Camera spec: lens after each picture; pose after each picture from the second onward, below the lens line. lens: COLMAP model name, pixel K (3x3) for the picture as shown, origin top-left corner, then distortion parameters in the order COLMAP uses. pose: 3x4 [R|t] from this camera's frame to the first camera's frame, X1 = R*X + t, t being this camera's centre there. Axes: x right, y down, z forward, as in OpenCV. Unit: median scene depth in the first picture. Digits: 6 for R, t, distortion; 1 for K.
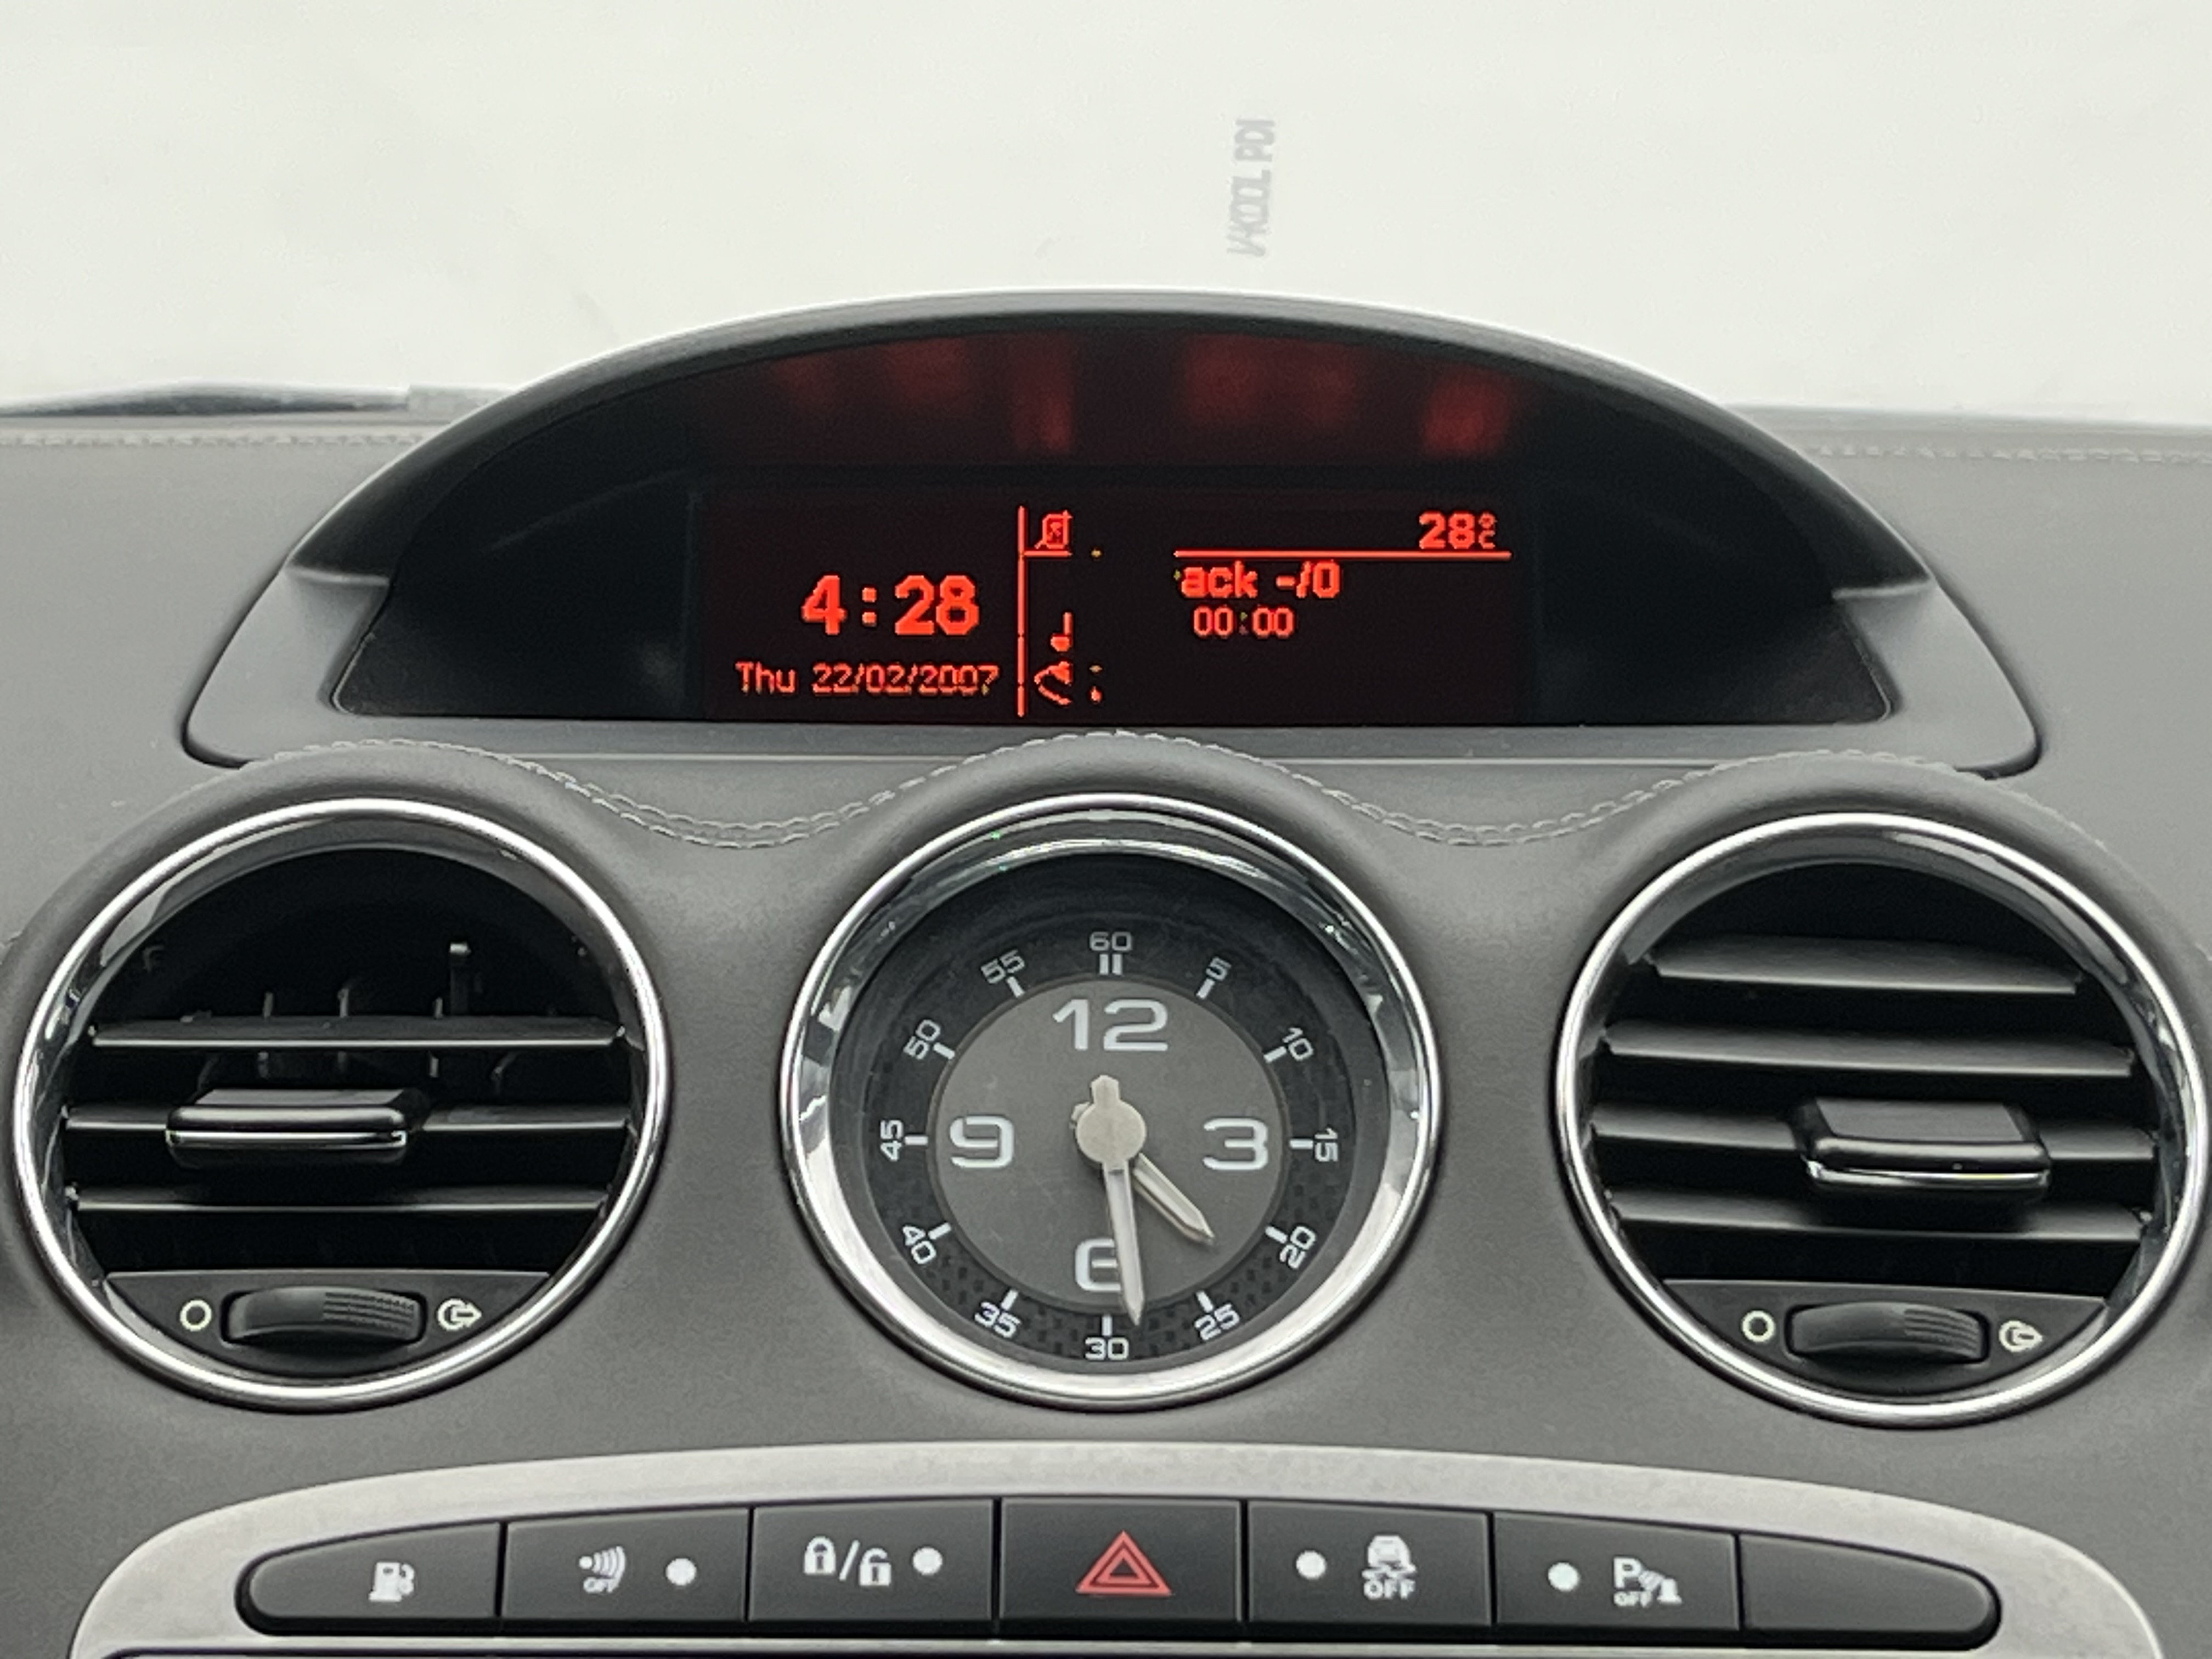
lens RADIAL K [[6349.5, 0, 1129.6], [0, 6349.5, 826.9], [0, 0, 1]] dist [0.159574, 0.000000]
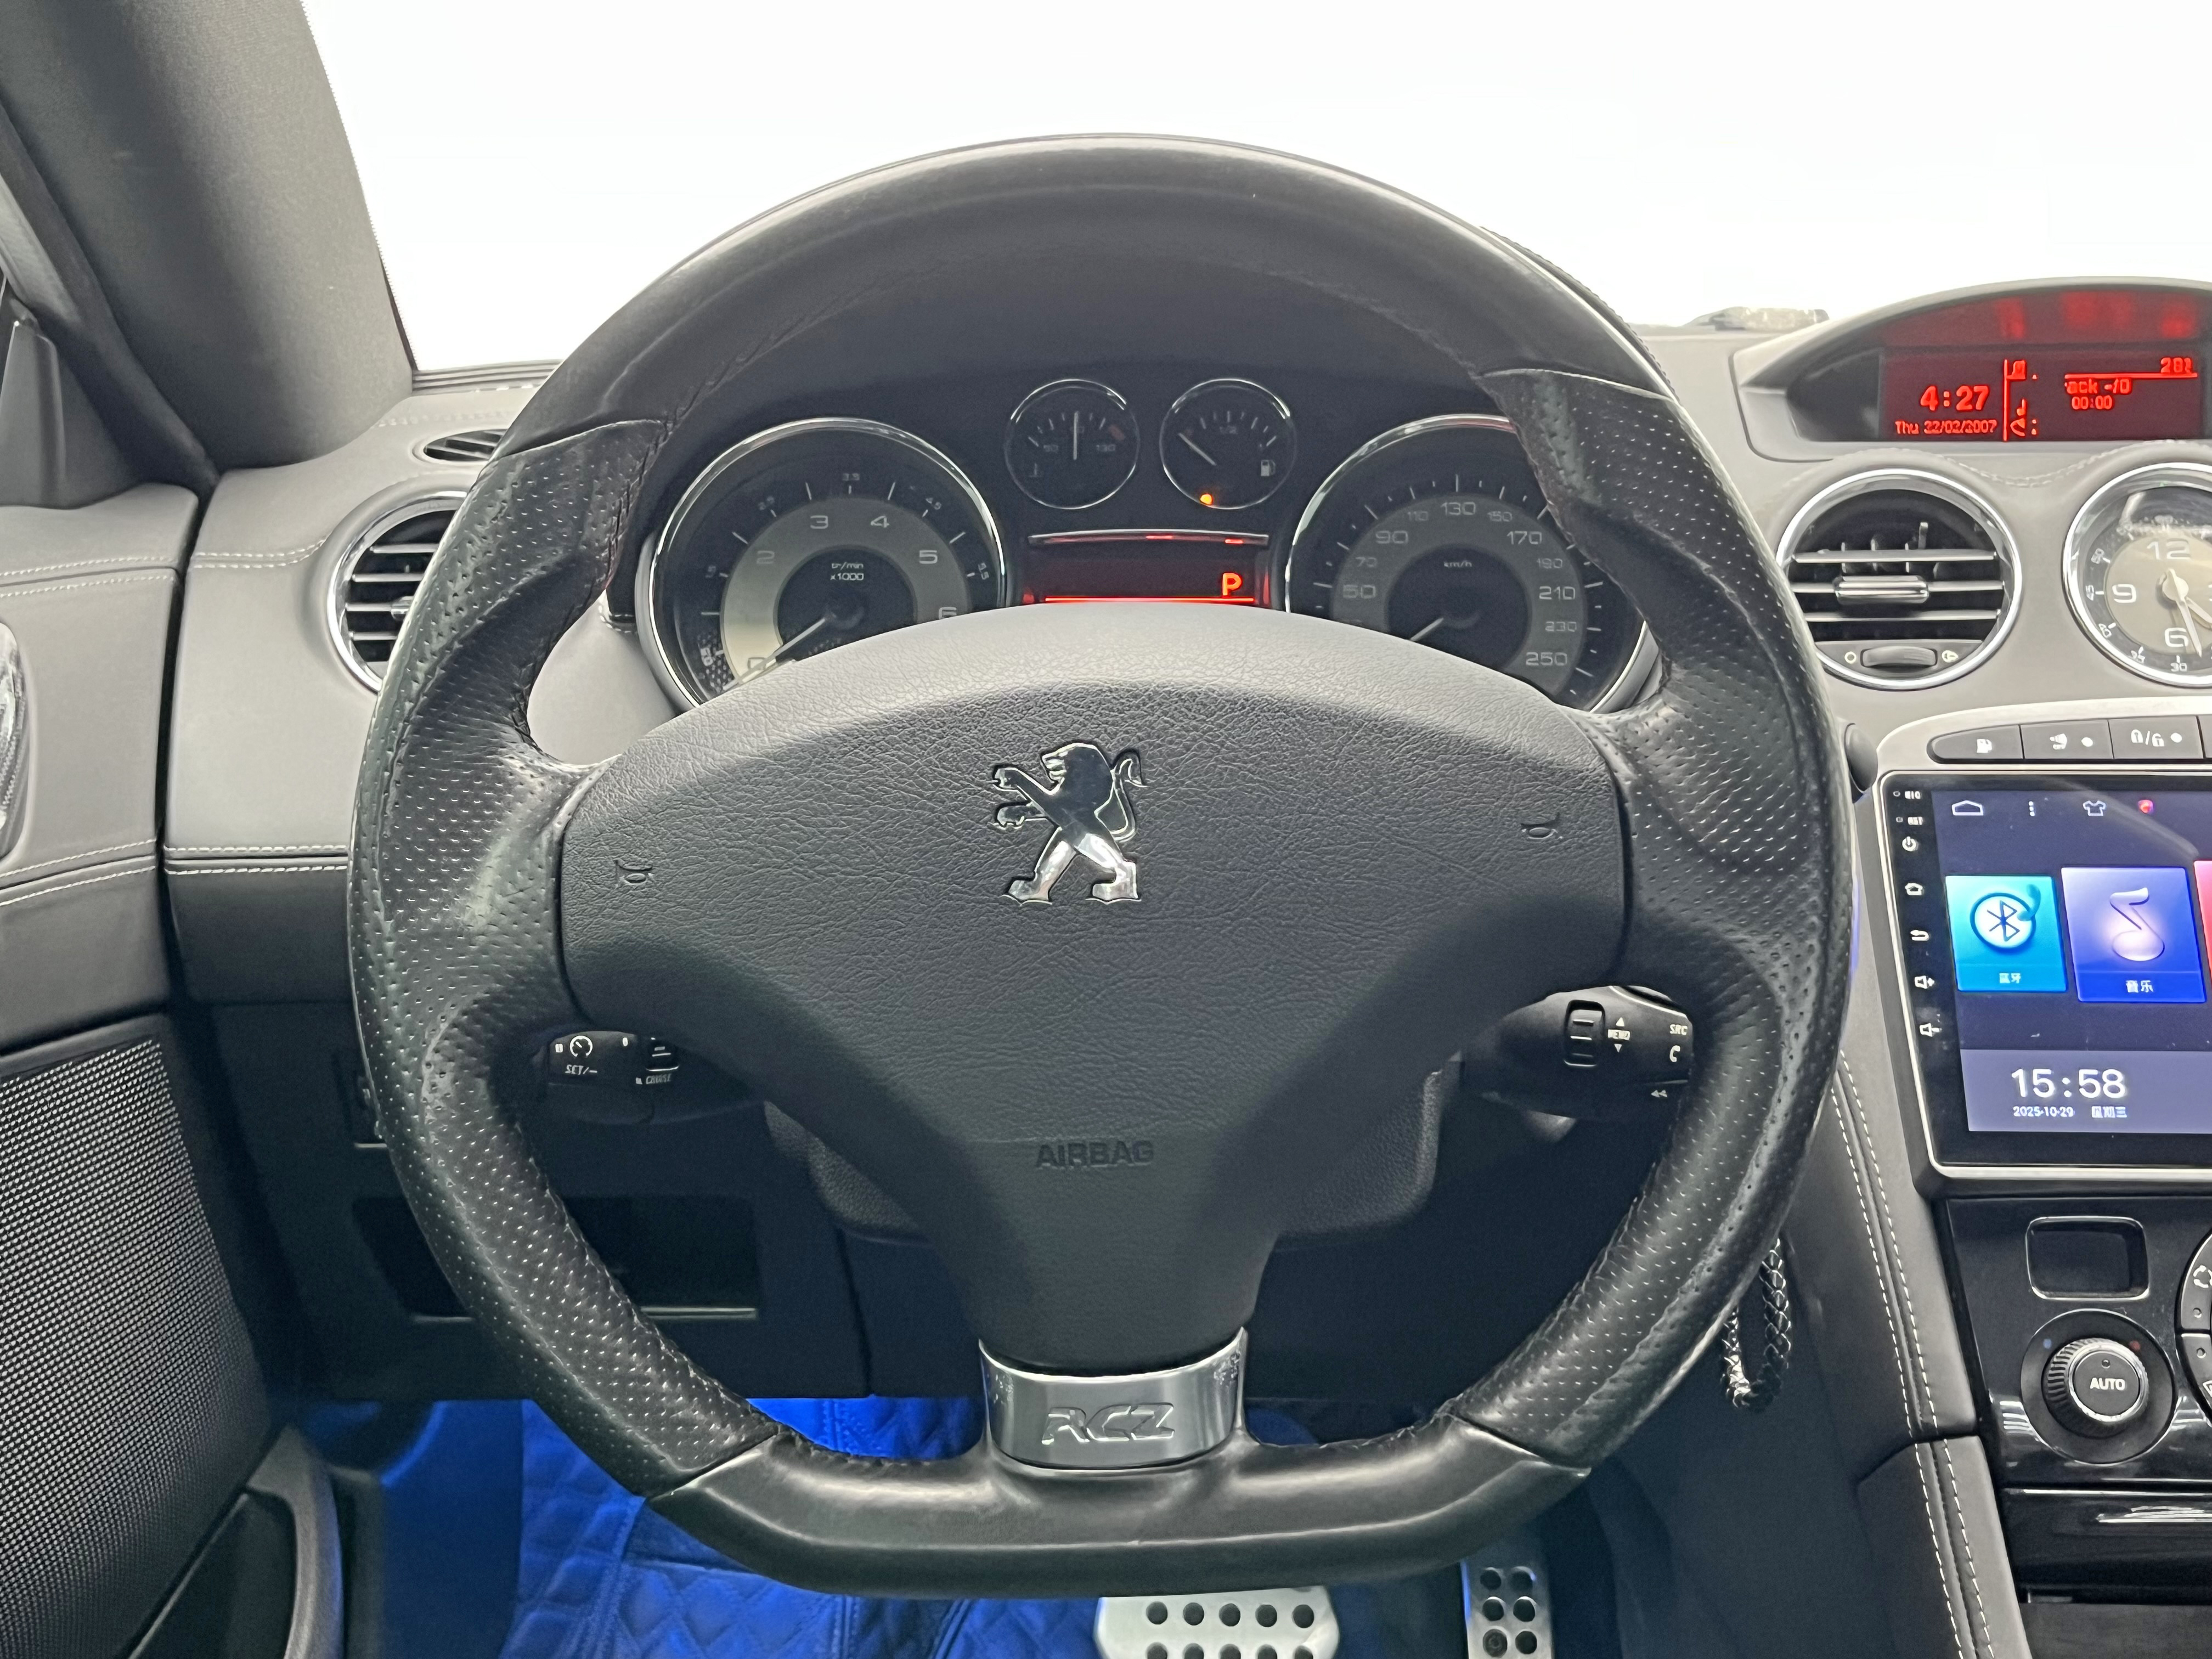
lens RADIAL K [[2764.6, 0, 1091.5], [0, 2764.6, 837.5], [0, 0, 1]] dist [0.028025, 0.000000]
pose [[0.997775, -0.005470, -0.066446, -0.390480], [0.013173, 0.993156, 0.116050, 0.009593], [0.065356, -0.116667, 0.991018, -0.228895]]
